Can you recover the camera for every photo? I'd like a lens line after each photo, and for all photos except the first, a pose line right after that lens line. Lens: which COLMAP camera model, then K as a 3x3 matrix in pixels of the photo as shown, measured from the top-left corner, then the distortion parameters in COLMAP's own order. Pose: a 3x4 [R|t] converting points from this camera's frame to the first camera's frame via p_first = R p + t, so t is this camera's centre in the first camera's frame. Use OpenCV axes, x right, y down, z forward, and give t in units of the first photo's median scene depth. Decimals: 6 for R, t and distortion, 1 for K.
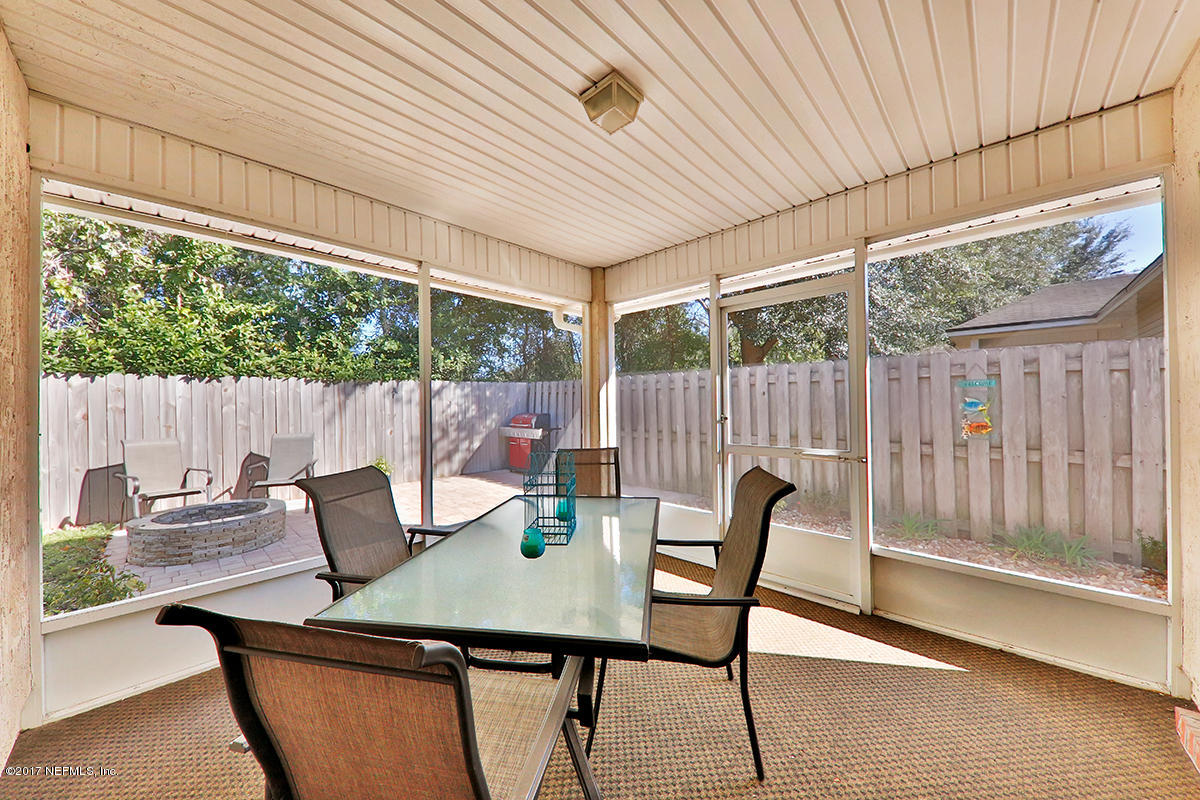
lens RADIAL K [[419.9, 0, 597.3], [0, 419.9, 400.4], [0, 0, 1]] dist [-0.001925, -0.001570]
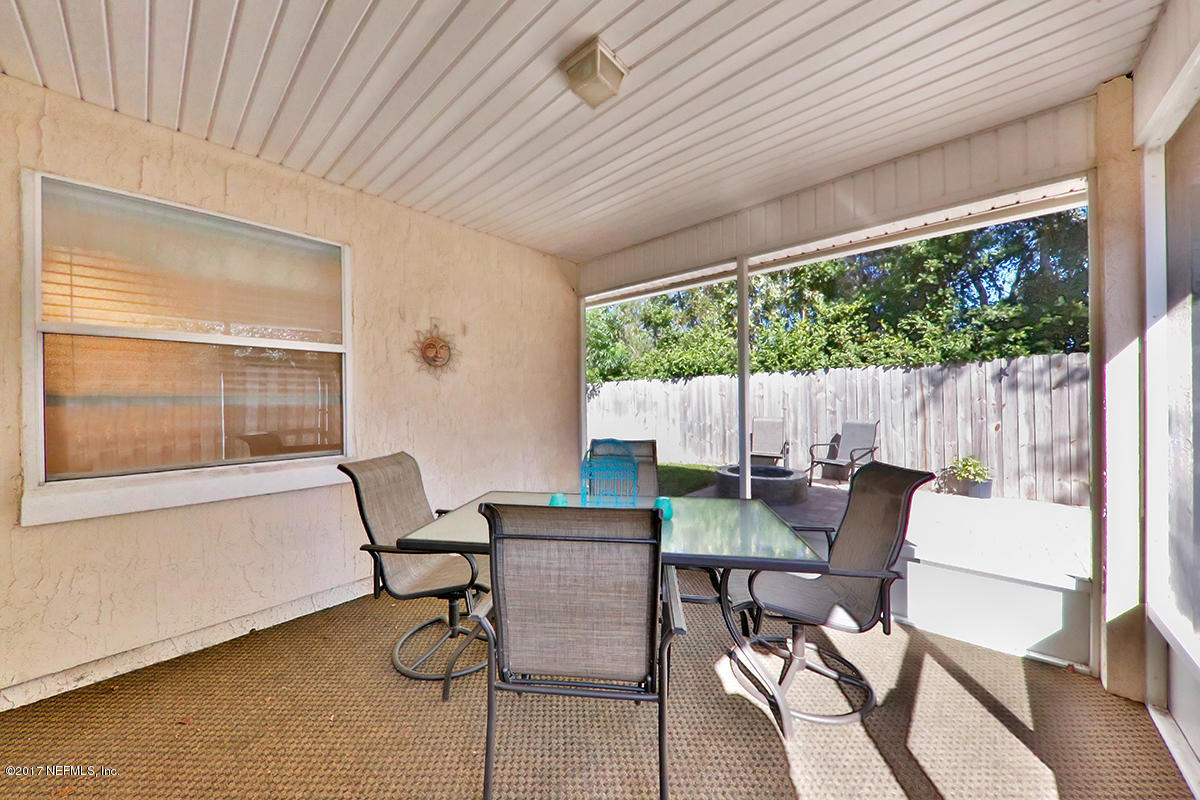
lens RADIAL K [[419.9, 0, 593.7], [0, 419.9, 400.2], [0, 0, 1]] dist [-0.001925, -0.001570]
pose [[-0.017634, 0.014603, -0.999738, 0.333138], [0.017125, 0.999751, 0.014301, 0.003559], [0.999698, -0.016868, -0.017880, 0.338210]]
